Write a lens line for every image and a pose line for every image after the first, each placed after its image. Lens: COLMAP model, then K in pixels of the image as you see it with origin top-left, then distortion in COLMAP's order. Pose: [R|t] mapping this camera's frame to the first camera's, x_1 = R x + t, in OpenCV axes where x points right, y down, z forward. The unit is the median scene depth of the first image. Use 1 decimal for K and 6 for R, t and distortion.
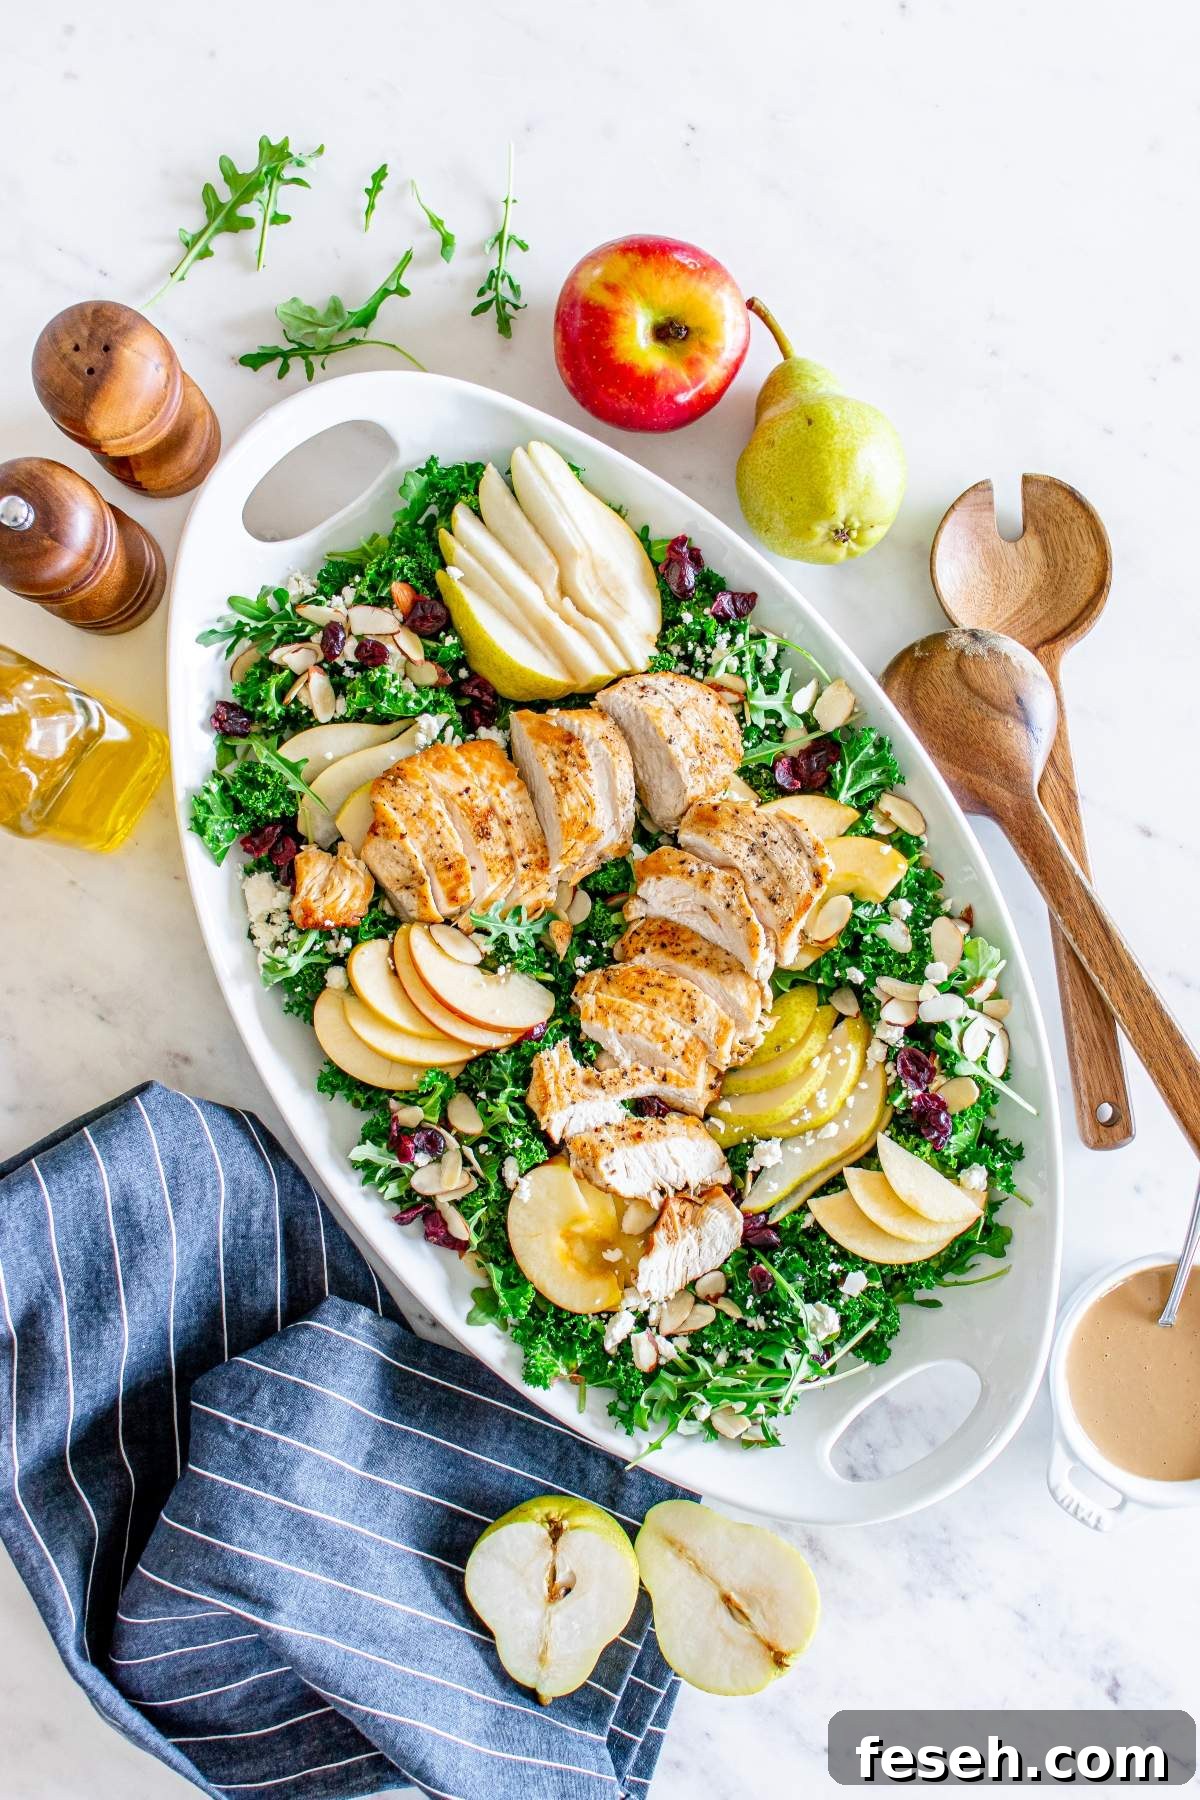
lens RADIAL K [[3189.0, 0, 600.0], [0, 3189.0, 900.0], [0, 0, 1]] dist [-0.055129, -0.090244]
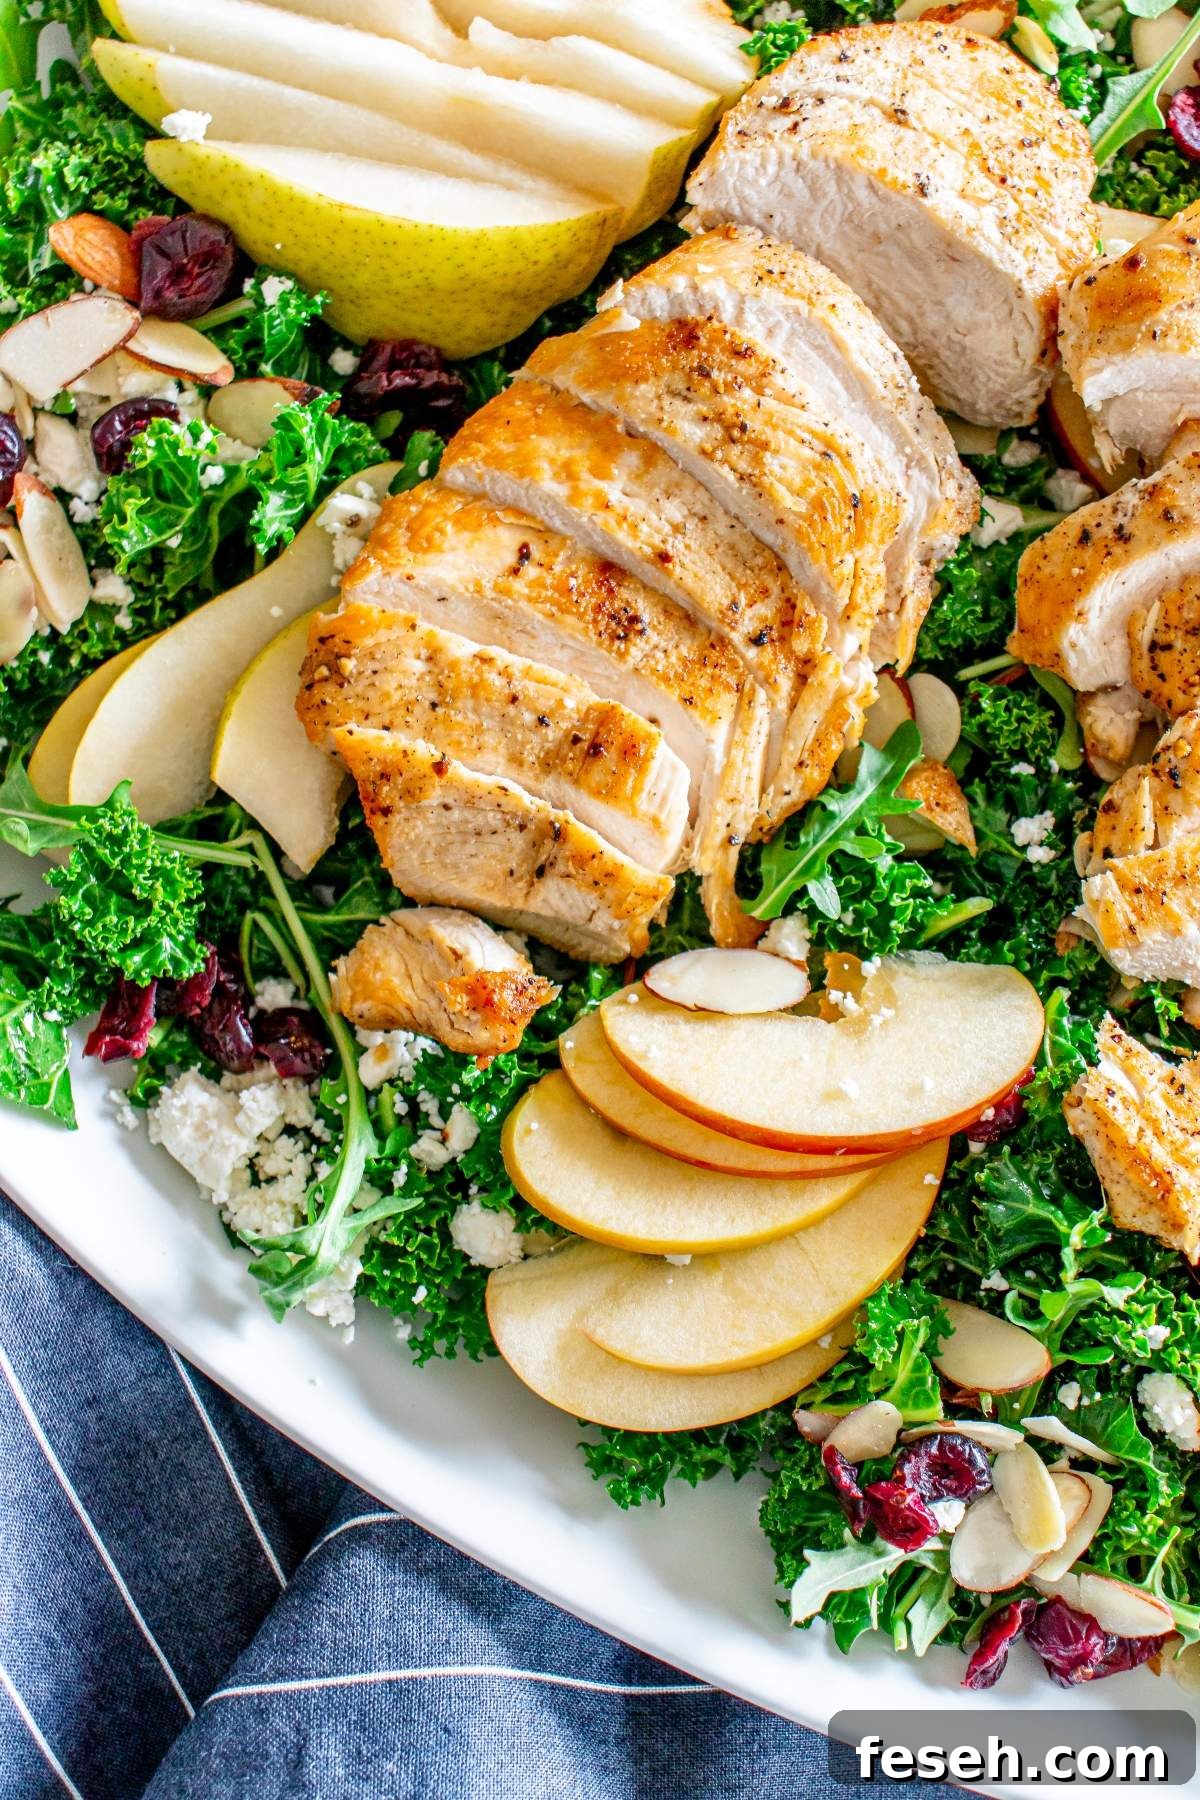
lens RADIAL K [[3508.8, 0, 567.1], [0, 3508.8, 657.3], [0, 0, 1]] dist [0.131753, -0.169266]
pose [[0.843249, -0.535122, 0.050739, -0.061237], [0.537348, 0.841615, -0.054229, -0.003953], [-0.013684, 0.072993, 0.997239, 0.582035]]
